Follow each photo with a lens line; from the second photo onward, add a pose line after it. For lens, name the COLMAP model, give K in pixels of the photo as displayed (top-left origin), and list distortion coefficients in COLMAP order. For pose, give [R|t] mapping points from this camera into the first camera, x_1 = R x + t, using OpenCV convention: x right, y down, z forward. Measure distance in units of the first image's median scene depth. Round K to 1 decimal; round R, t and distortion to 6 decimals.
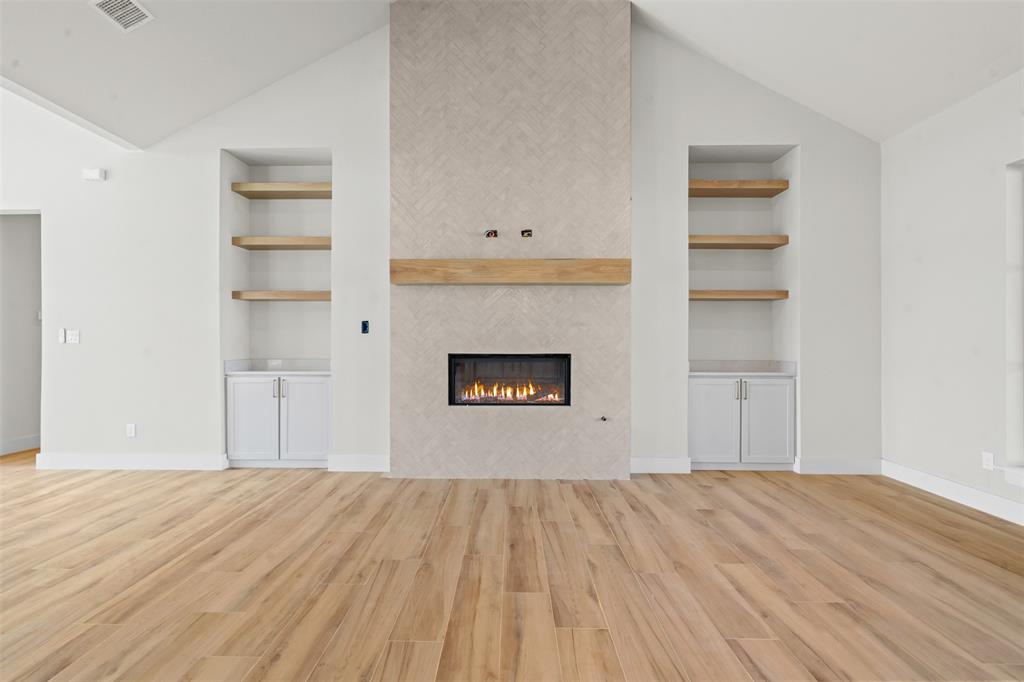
lens RADIAL K [[472.8, 0, 501.1], [0, 472.8, 337.0], [0, 0, 1]] dist [0.004442, 0.000033]
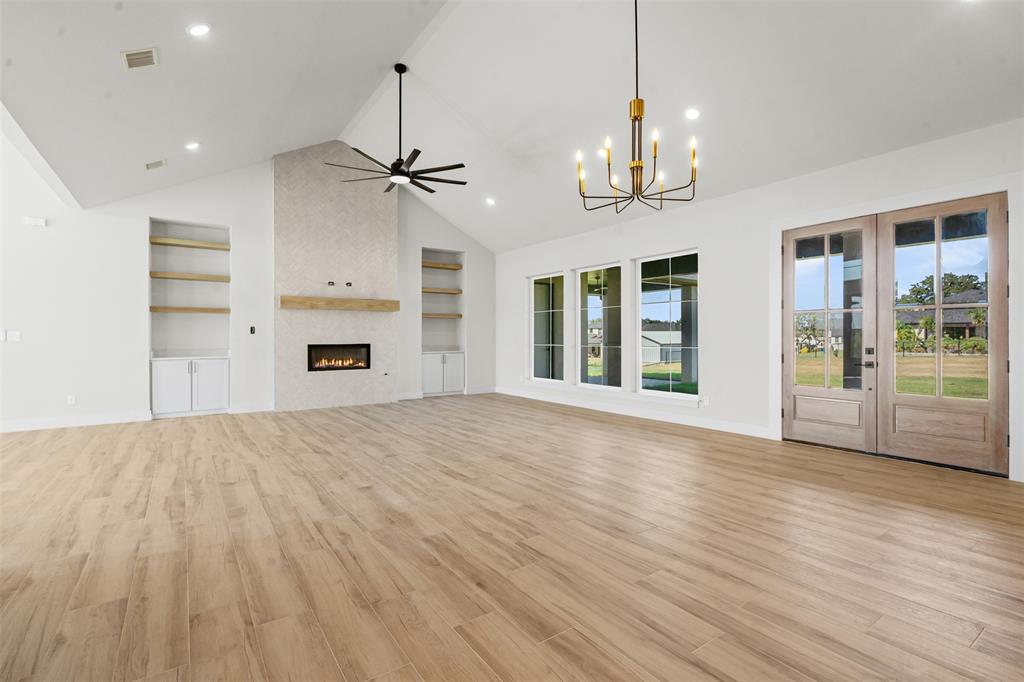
lens RADIAL K [[472.8, 0, 507.6], [0, 472.8, 336.4], [0, 0, 1]] dist [0.004442, 0.000033]
pose [[0.814569, -0.005585, 0.580039, -0.559388], [-0.006137, 0.999815, 0.018245, -0.037175], [-0.580034, -0.018421, 0.814384, -1.028296]]
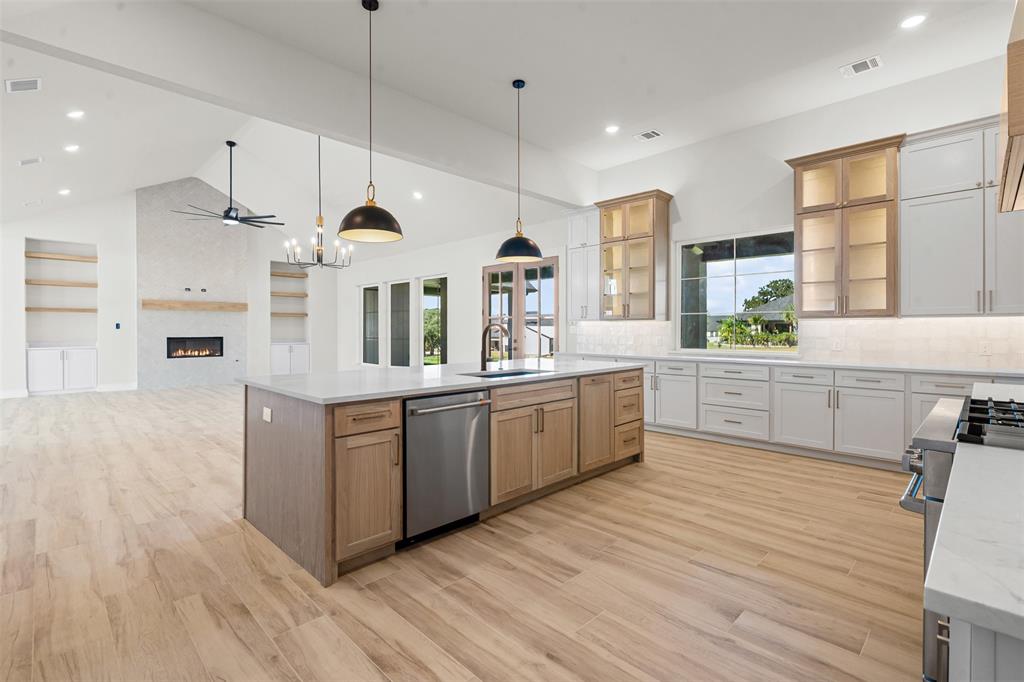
lens RADIAL K [[472.8, 0, 502.6], [0, 472.8, 335.4], [0, 0, 1]] dist [0.004442, 0.000033]
pose [[0.706408, -0.010265, 0.707730, -0.614244], [-0.012749, 0.999548, 0.027223, -0.062820], [-0.707690, -0.028253, 0.705958, -1.947260]]
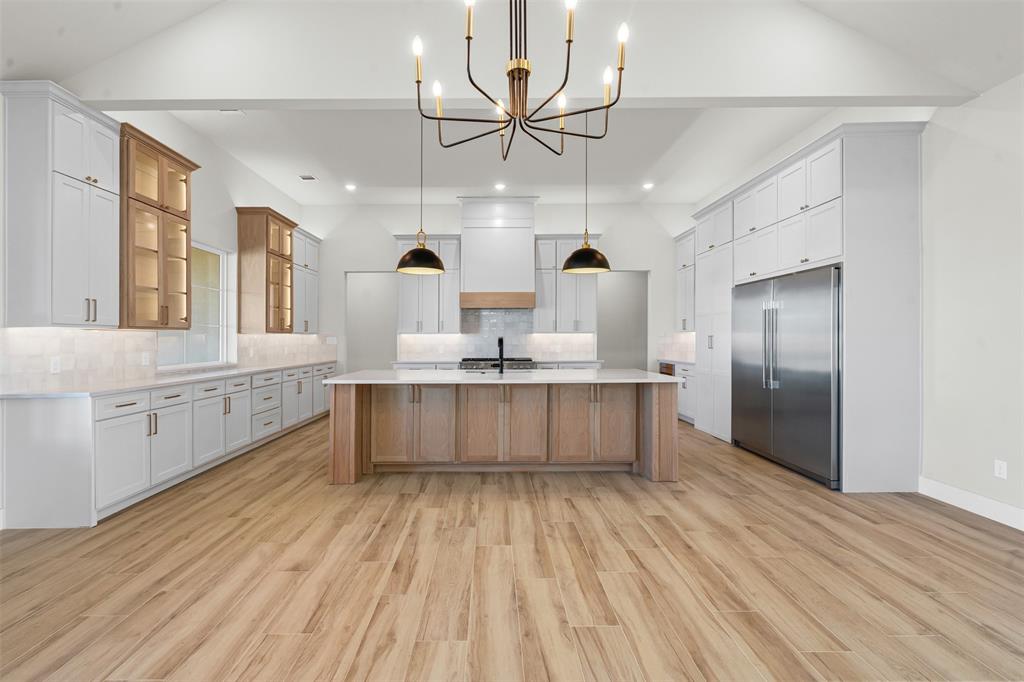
lens RADIAL K [[472.8, 0, 494.8], [0, 472.8, 339.8], [0, 0, 1]] dist [0.004442, 0.000033]
pose [[-0.999733, 0.000254, -0.023102, 0.024844], [0.000633, 0.999866, -0.016362, -0.034822], [0.023094, -0.016372, -0.999599, -0.162749]]
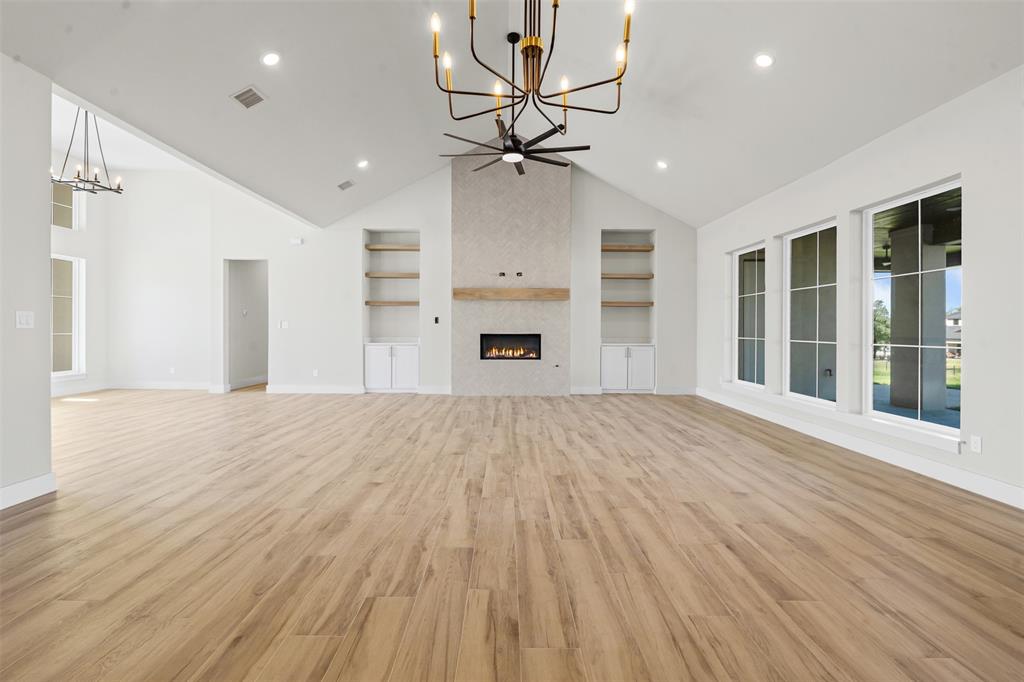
lens RADIAL K [[472.8, 0, 507.8], [0, 472.8, 323.6], [0, 0, 1]] dist [0.004442, 0.000033]
pose [[0.999850, 0.001769, 0.017251, -0.029403], [-0.001963, 0.999935, 0.011213, -0.030986], [-0.017230, -0.011245, 0.999788, -0.999653]]
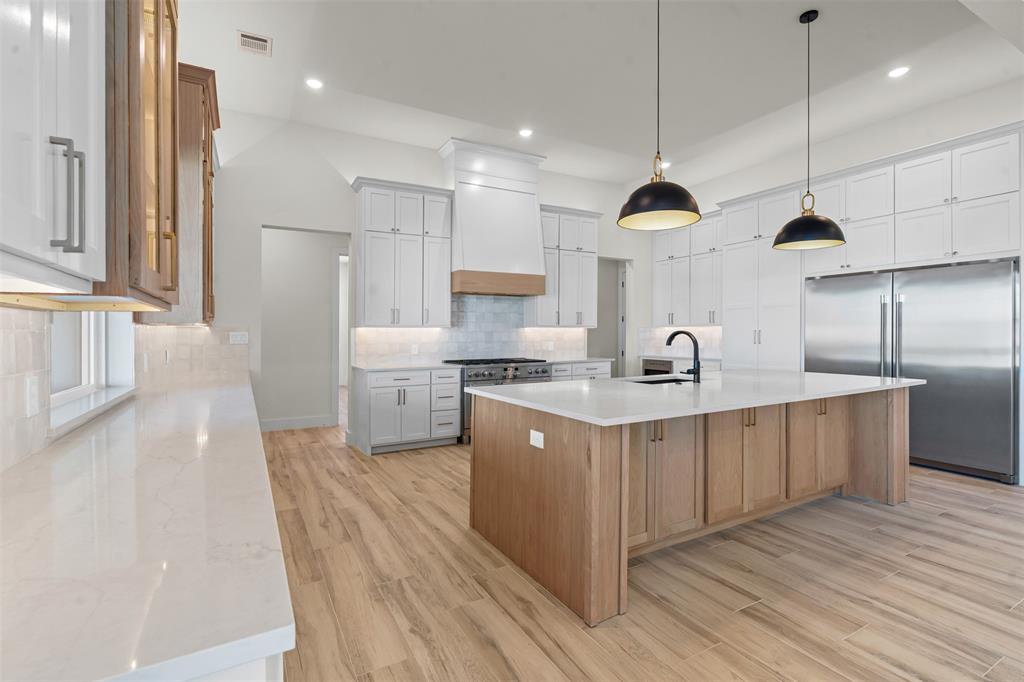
lens RADIAL K [[472.8, 0, 508.3], [0, 472.8, 338.1], [0, 0, 1]] dist [0.004442, 0.000033]
pose [[-0.863111, 0.005856, -0.504981, 0.658472], [0.011668, 0.999897, -0.008349, -0.045214], [0.504880, -0.013098, -0.863090, -0.772697]]
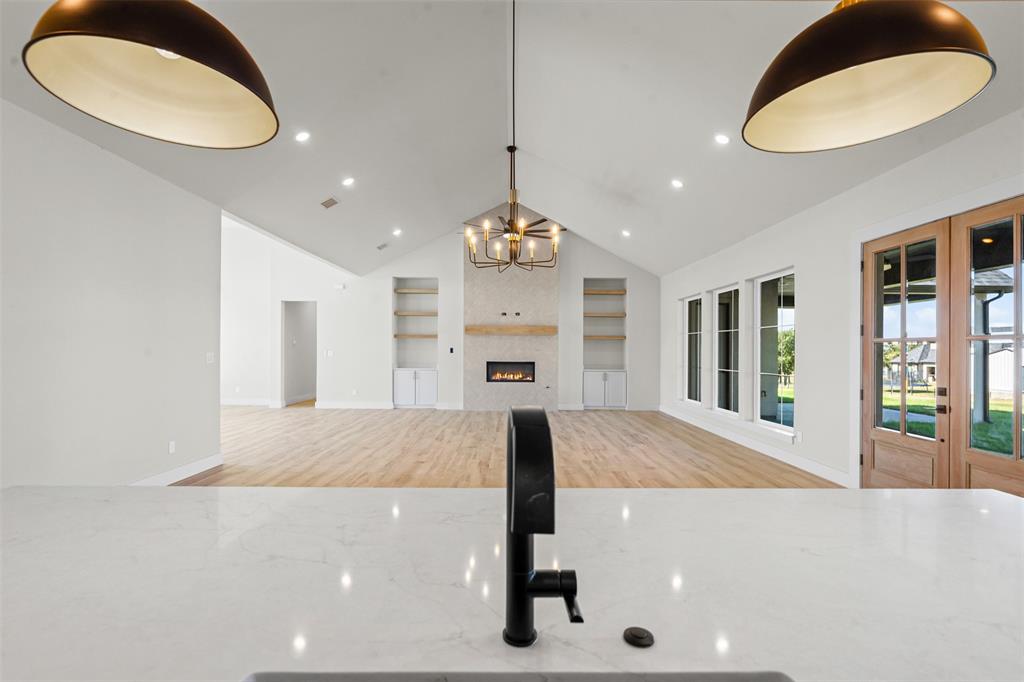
lens RADIAL K [[472.8, 0, 508.2], [0, 472.8, 342.0], [0, 0, 1]] dist [0.004442, 0.000033]
pose [[0.999954, 0.004249, 0.008648, -0.018300], [-0.004295, 0.999977, 0.005329, -0.081060], [-0.008626, -0.005366, 0.999948, -1.495322]]
